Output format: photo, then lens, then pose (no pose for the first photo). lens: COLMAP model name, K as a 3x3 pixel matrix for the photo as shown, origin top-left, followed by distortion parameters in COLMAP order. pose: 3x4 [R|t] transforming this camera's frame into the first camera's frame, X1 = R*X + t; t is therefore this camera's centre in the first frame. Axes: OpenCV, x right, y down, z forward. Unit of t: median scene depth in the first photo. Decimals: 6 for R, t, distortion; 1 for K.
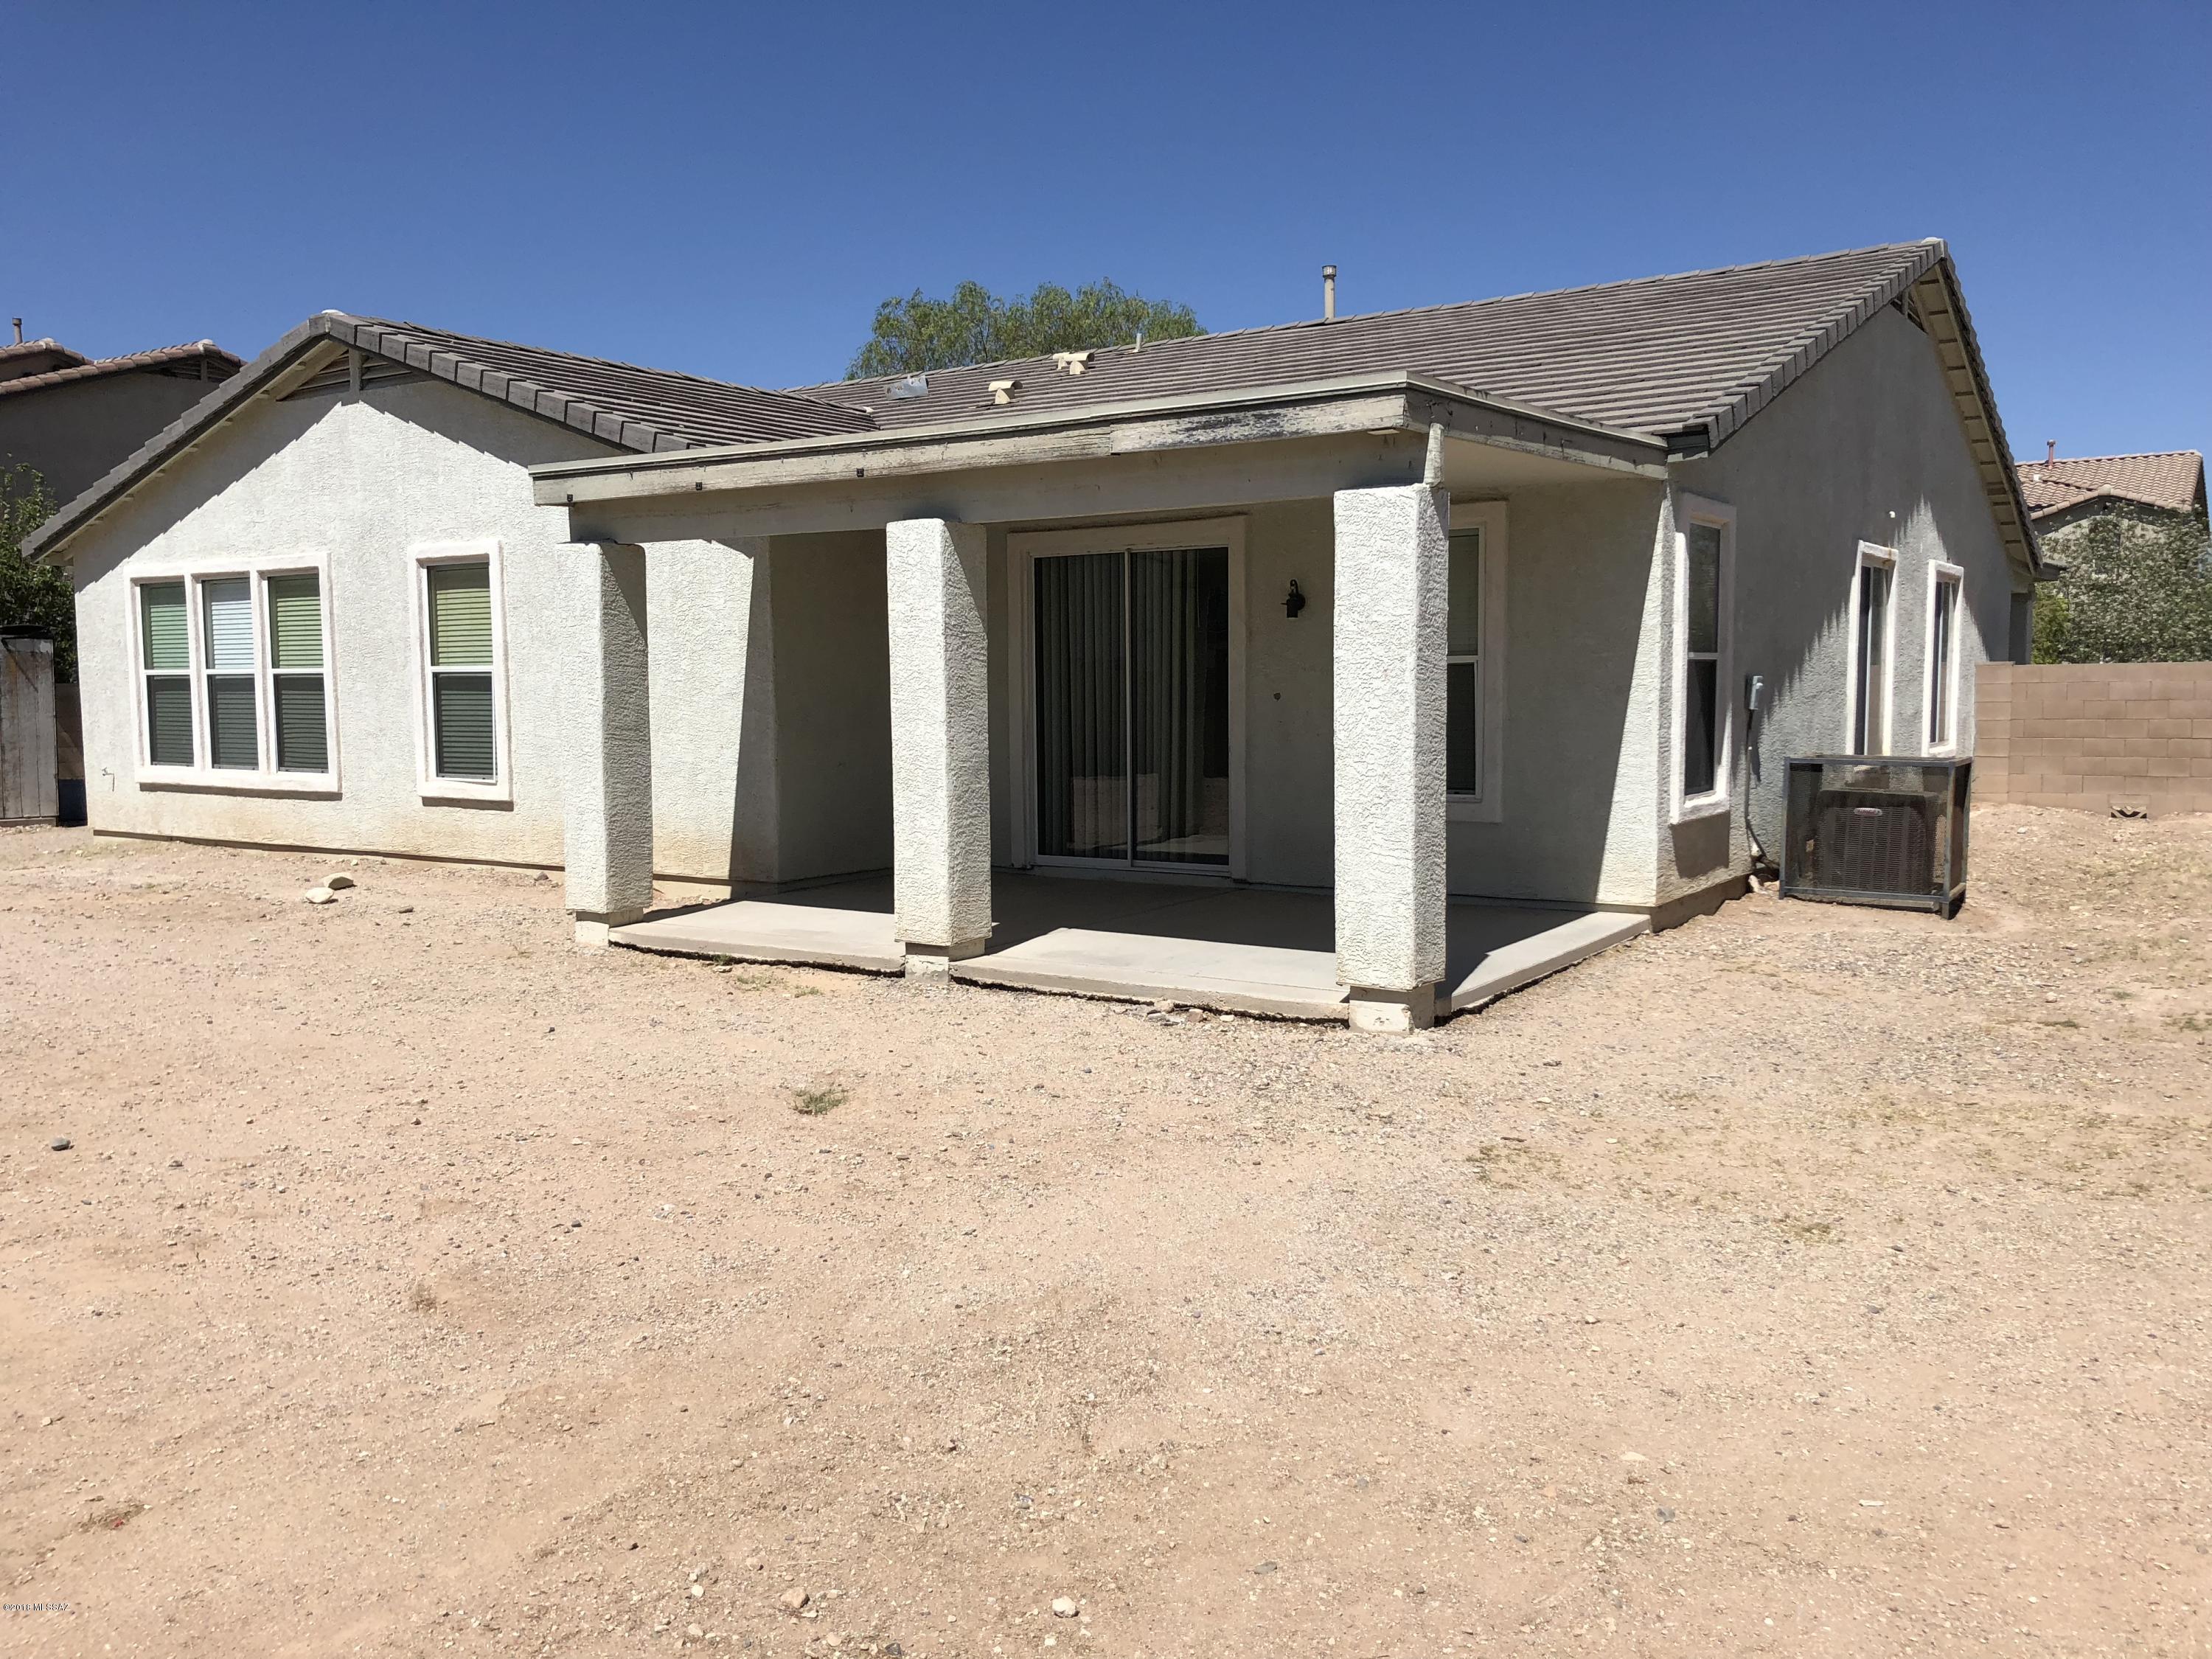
lens RADIAL K [[1821.5, 0, 1114.4], [0, 1821.5, 809.3], [0, 0, 1]] dist [0.010390, -0.009359]
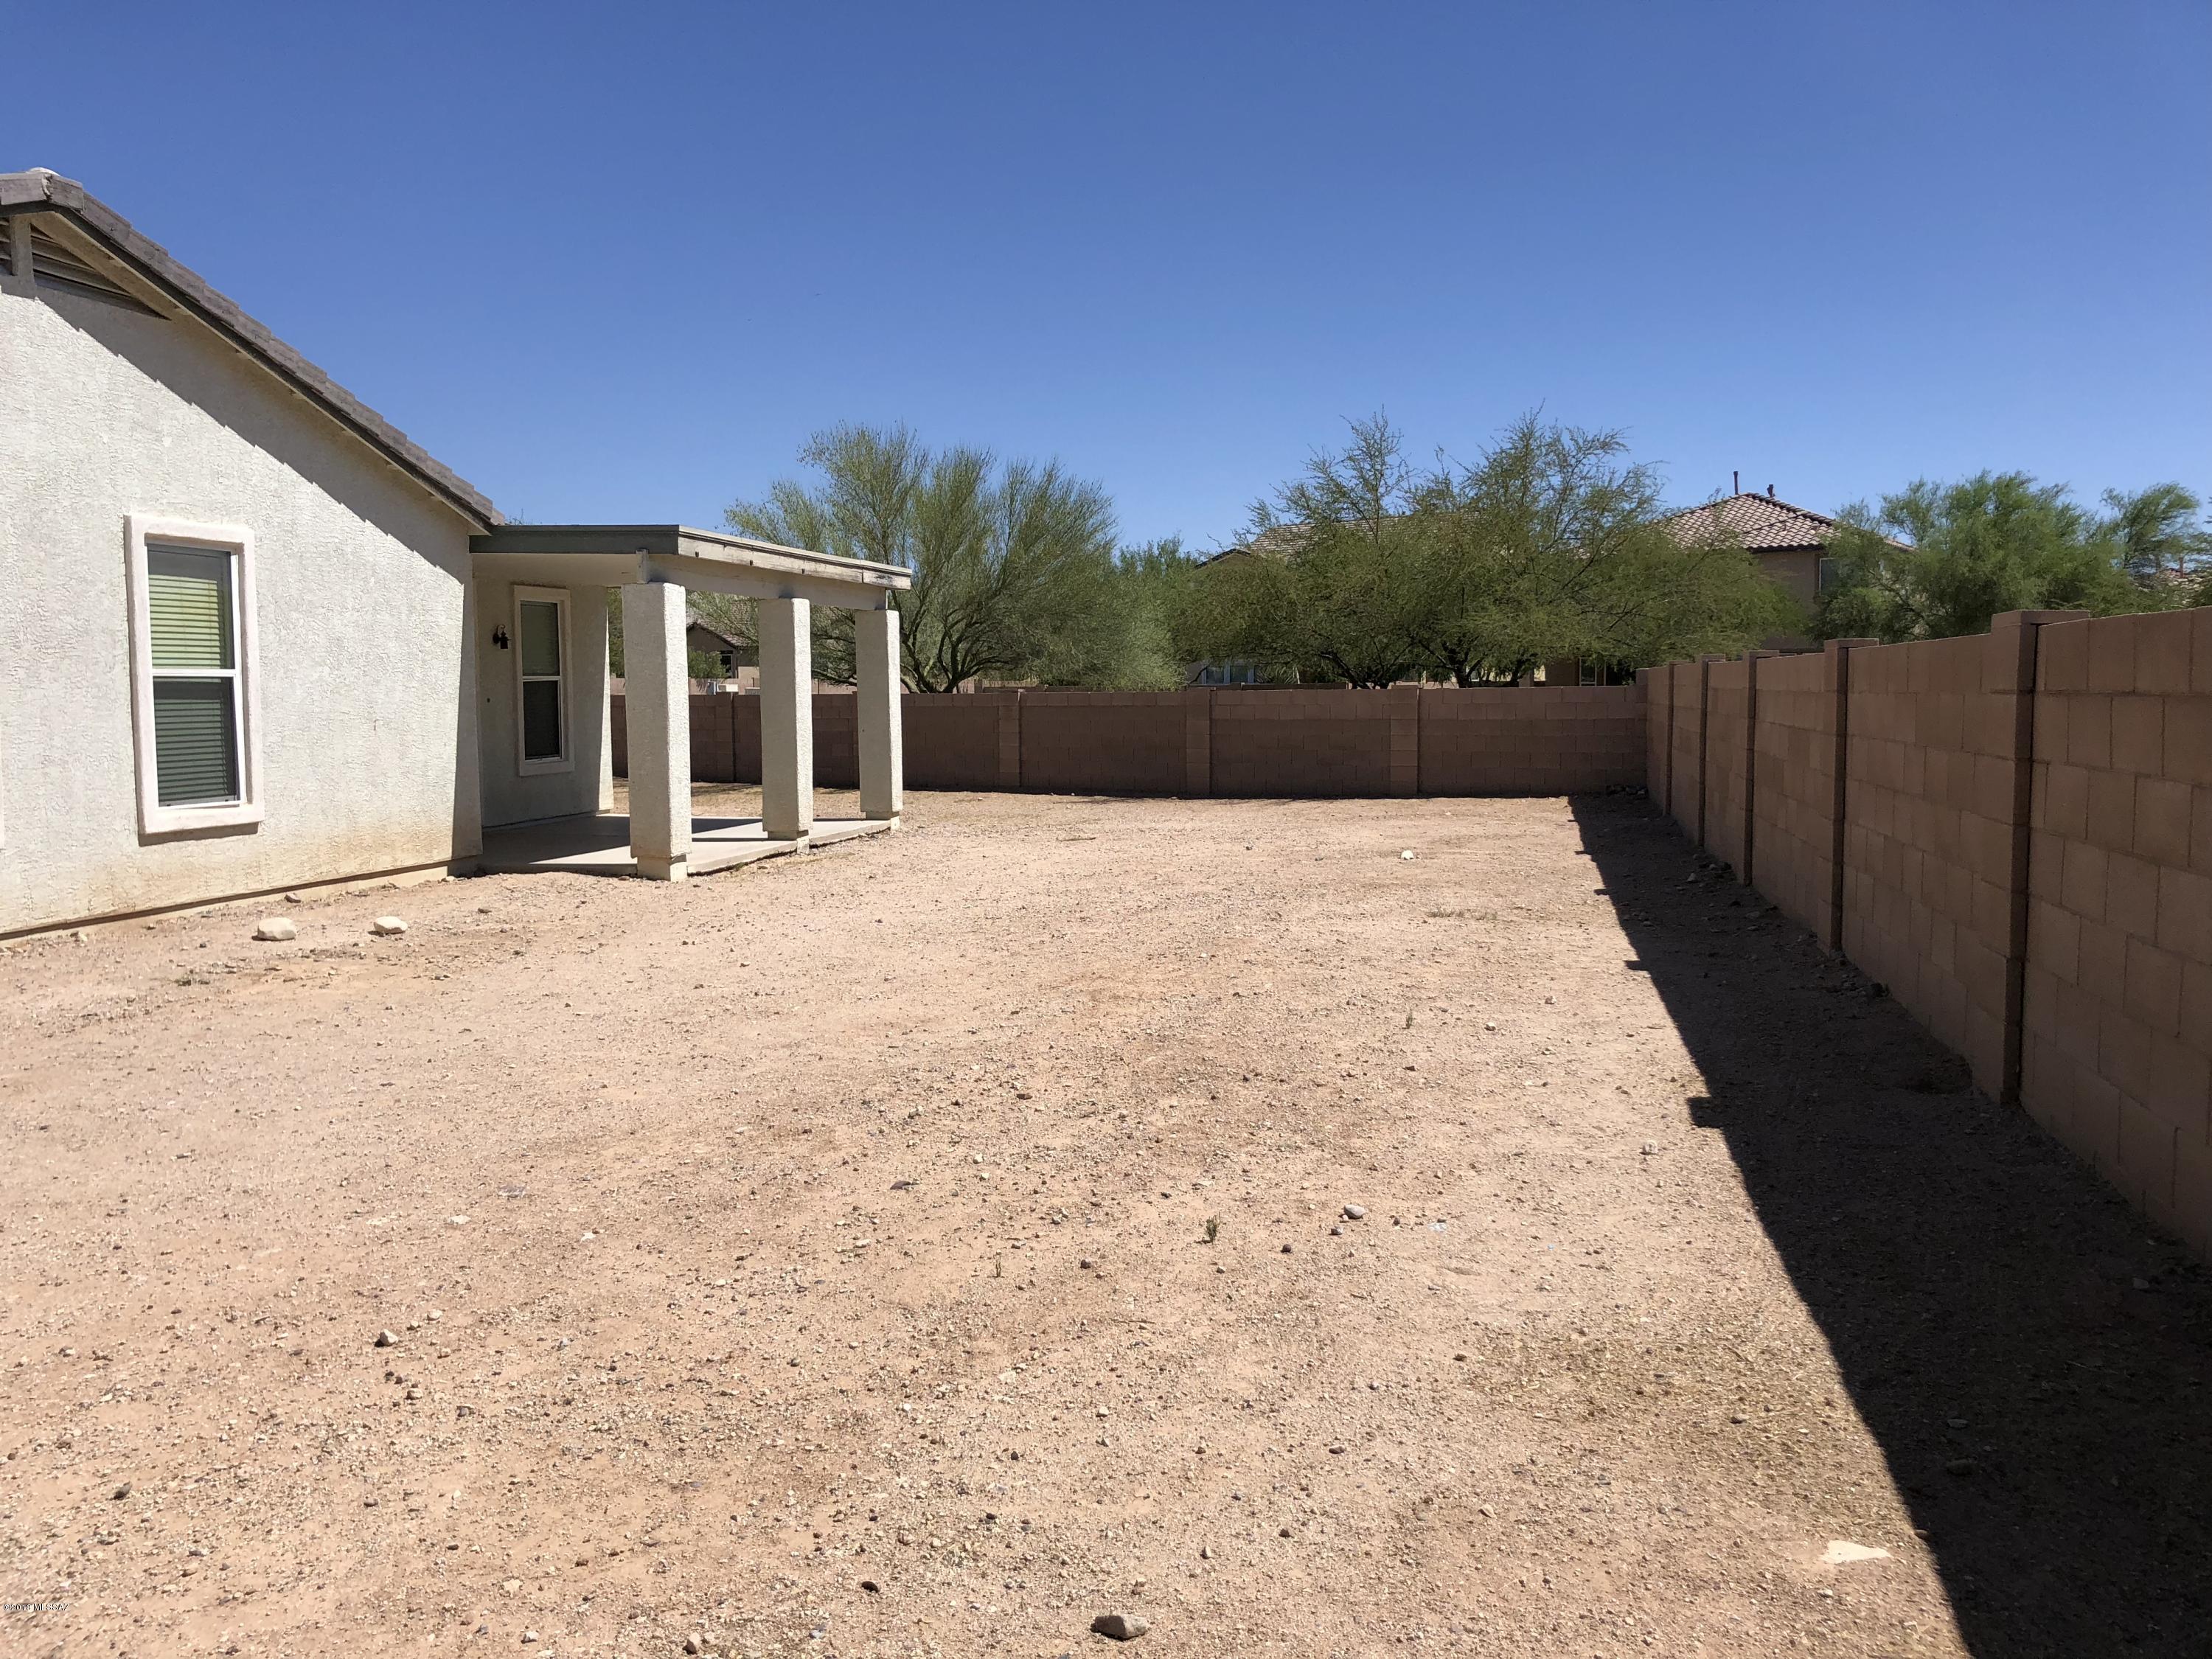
lens RADIAL K [[1821.5, 0, 1115.8], [0, 1821.5, 837.4], [0, 0, 1]] dist [0.010390, -0.009359]
pose [[-0.354543, -0.068425, 0.932533, -1.231308], [0.075835, 0.991929, 0.101616, -0.052375], [-0.931959, 0.106746, -0.346493, 0.859744]]
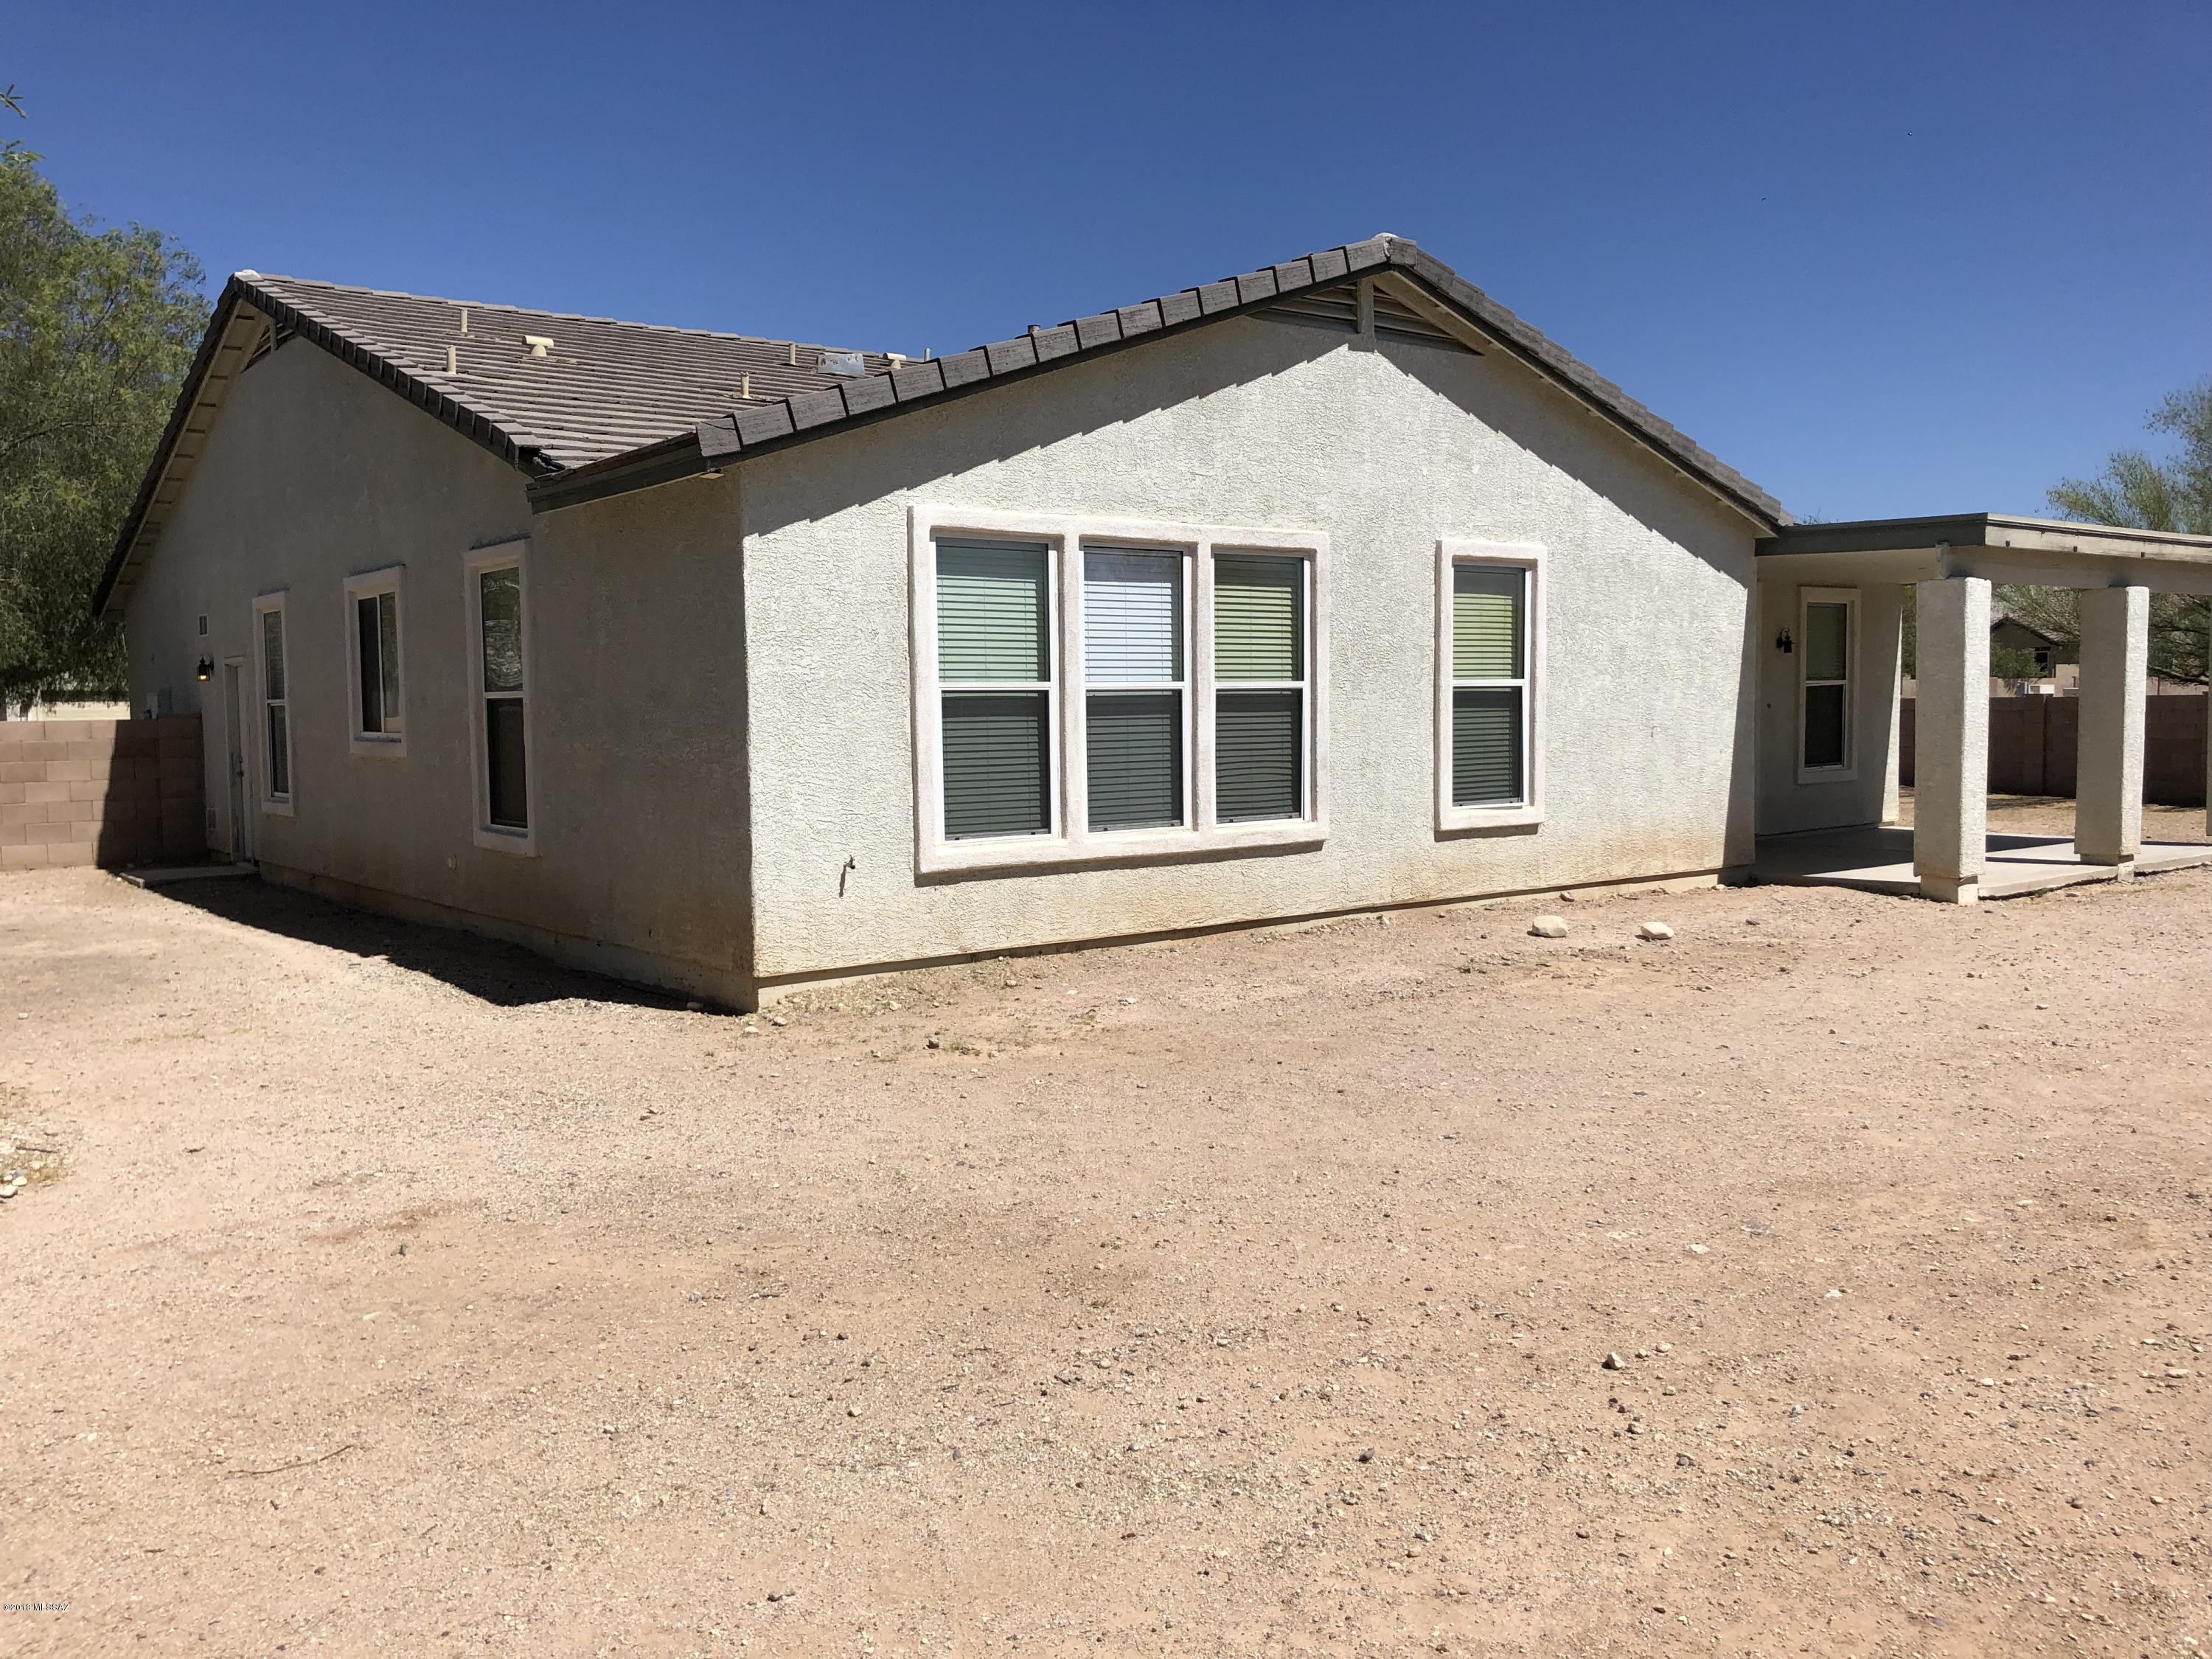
lens RADIAL K [[1821.5, 0, 1086.6], [0, 1821.5, 834.9], [0, 0, 1]] dist [0.010390, -0.009359]
pose [[0.322834, -0.066758, 0.944098, -1.211936], [0.079646, 0.995887, 0.043185, -0.054023], [-0.943098, 0.061252, 0.326823, 0.854168]]
